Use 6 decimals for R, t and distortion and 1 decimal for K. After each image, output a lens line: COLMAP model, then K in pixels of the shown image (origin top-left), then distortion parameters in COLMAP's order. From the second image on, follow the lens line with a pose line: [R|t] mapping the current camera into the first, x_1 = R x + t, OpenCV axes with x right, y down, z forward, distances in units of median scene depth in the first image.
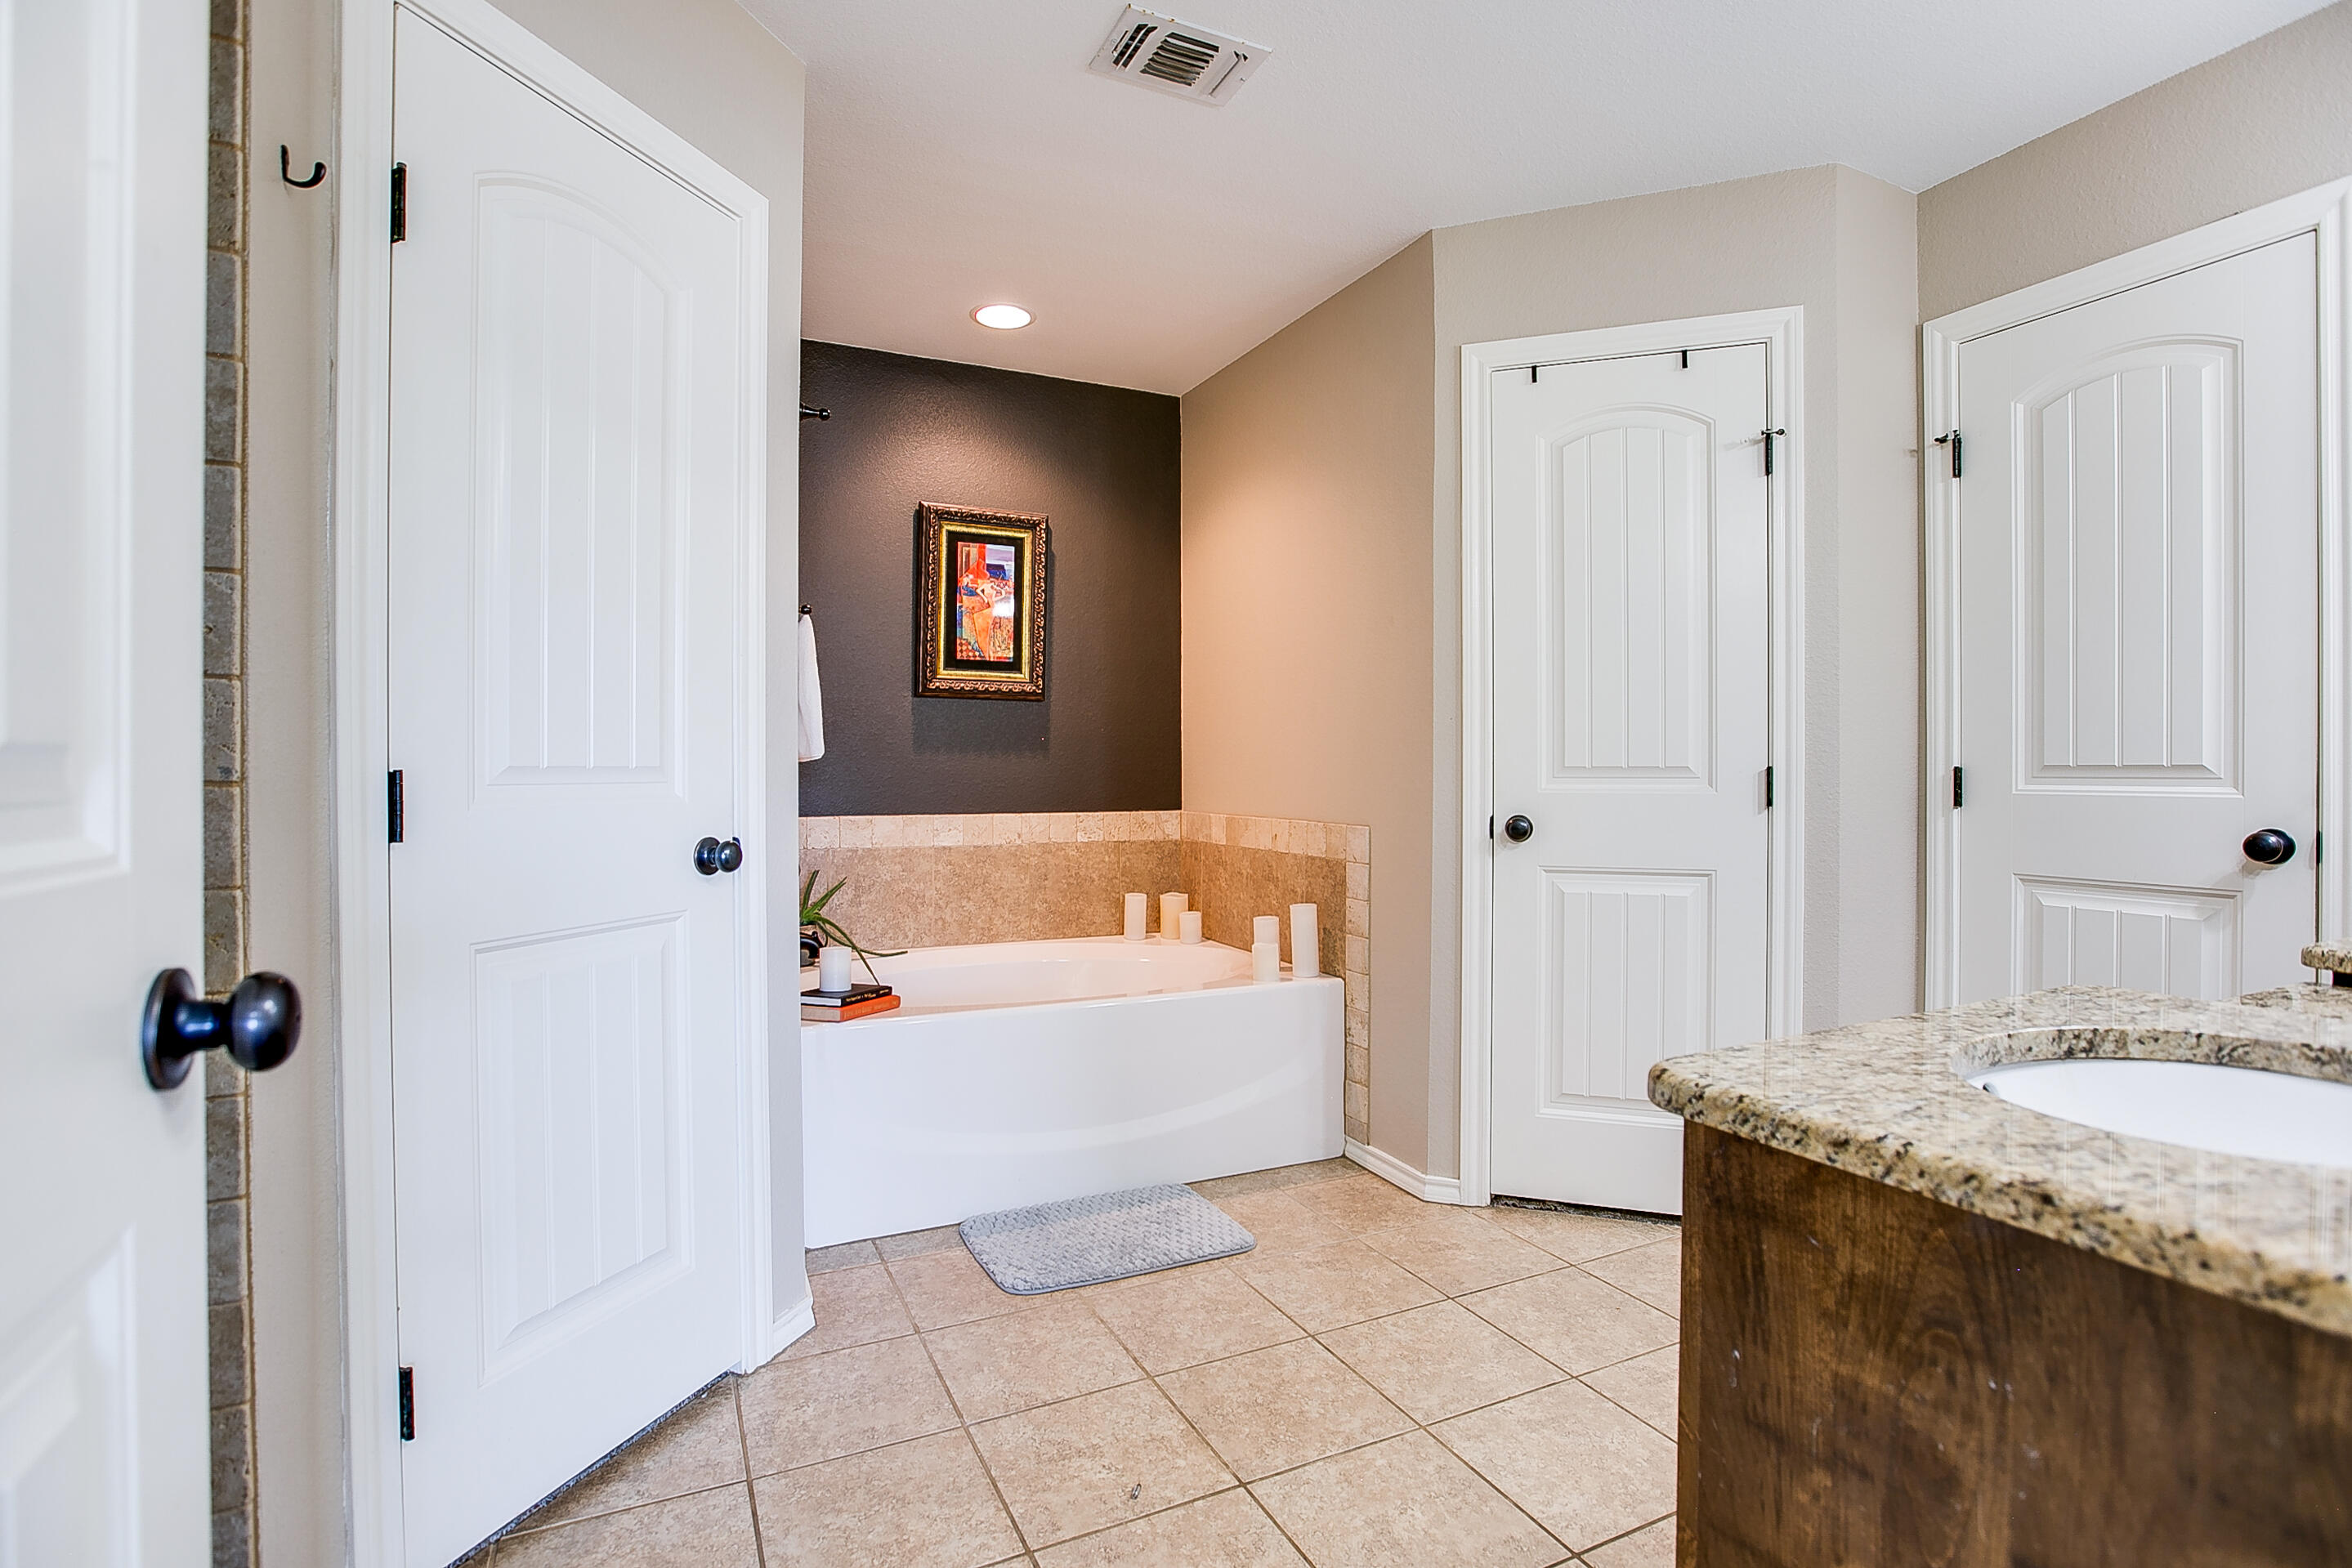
lens RADIAL K [[1077.4, 0, 1192.8], [0, 1077.4, 777.0], [0, 0, 1]] dist [-0.025888, 0.000834]
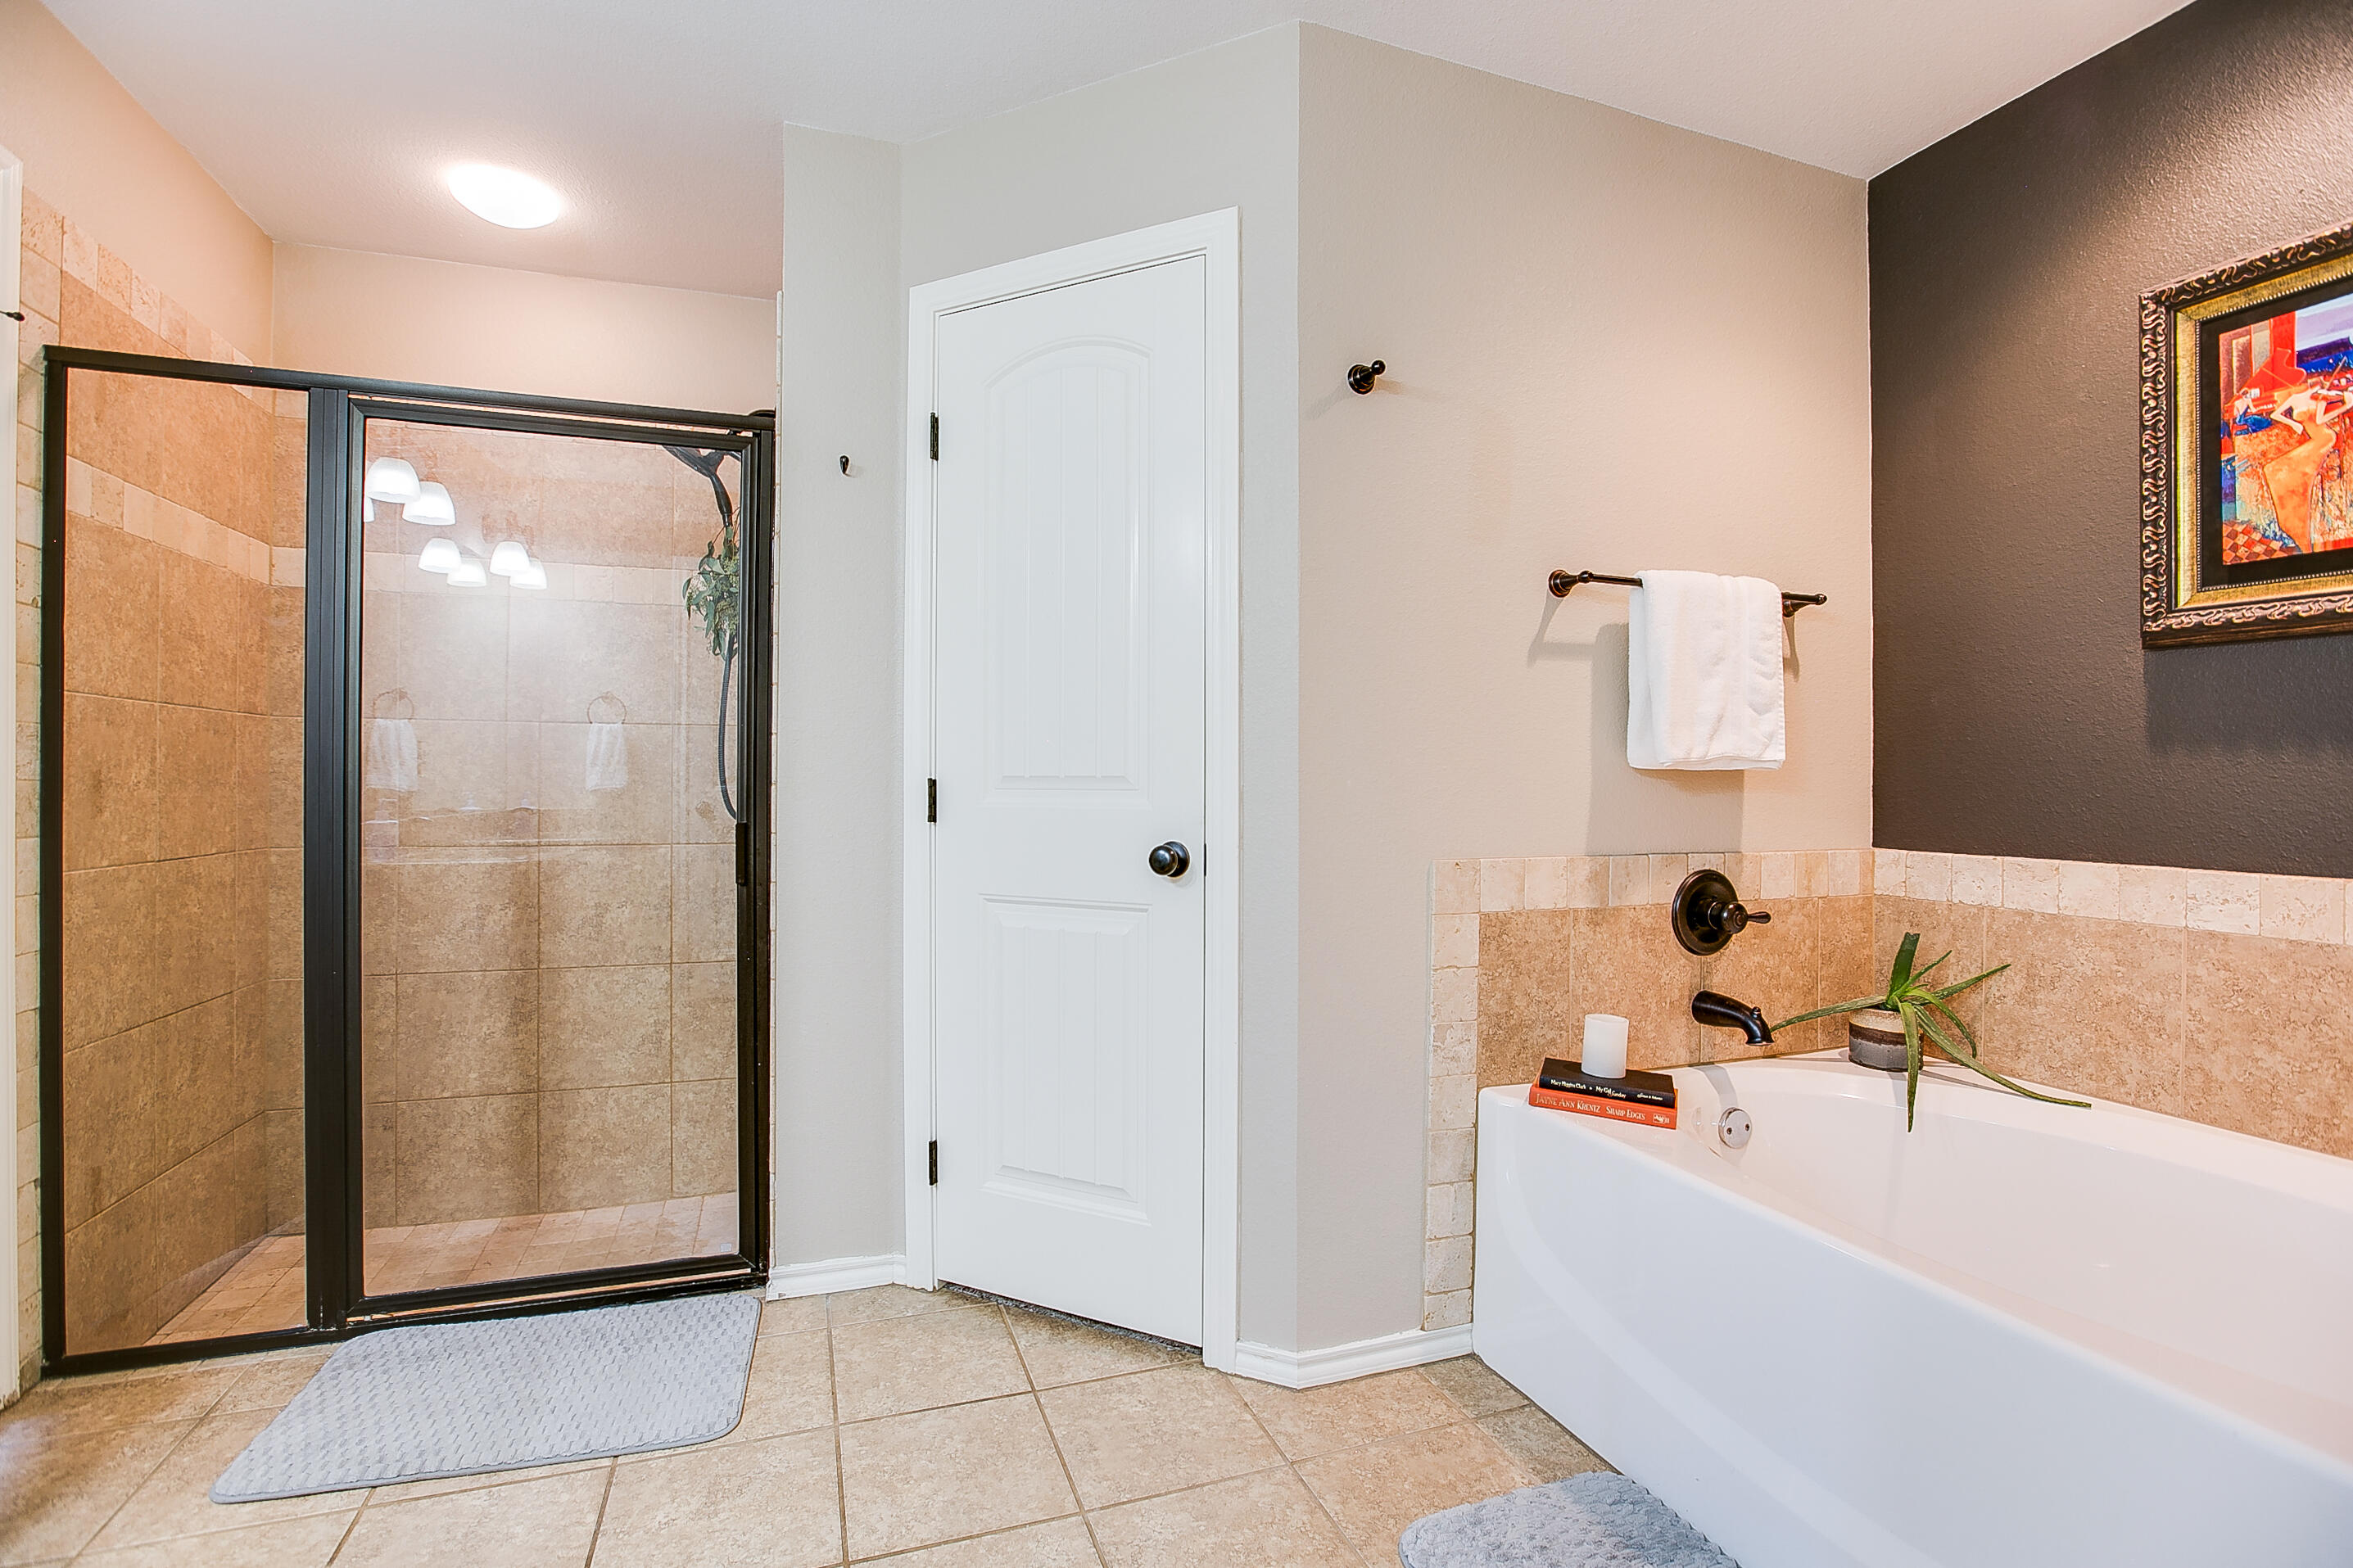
lens RADIAL K [[1077.8, 0, 1181.9], [0, 1077.8, 781.2], [0, 0, 1]] dist [-0.025888, 0.000834]
pose [[-0.096453, 0.003725, -0.995331, 0.322867], [-0.010501, 0.999934, 0.004760, -0.005078], [0.995282, 0.010911, -0.096408, 0.563159]]
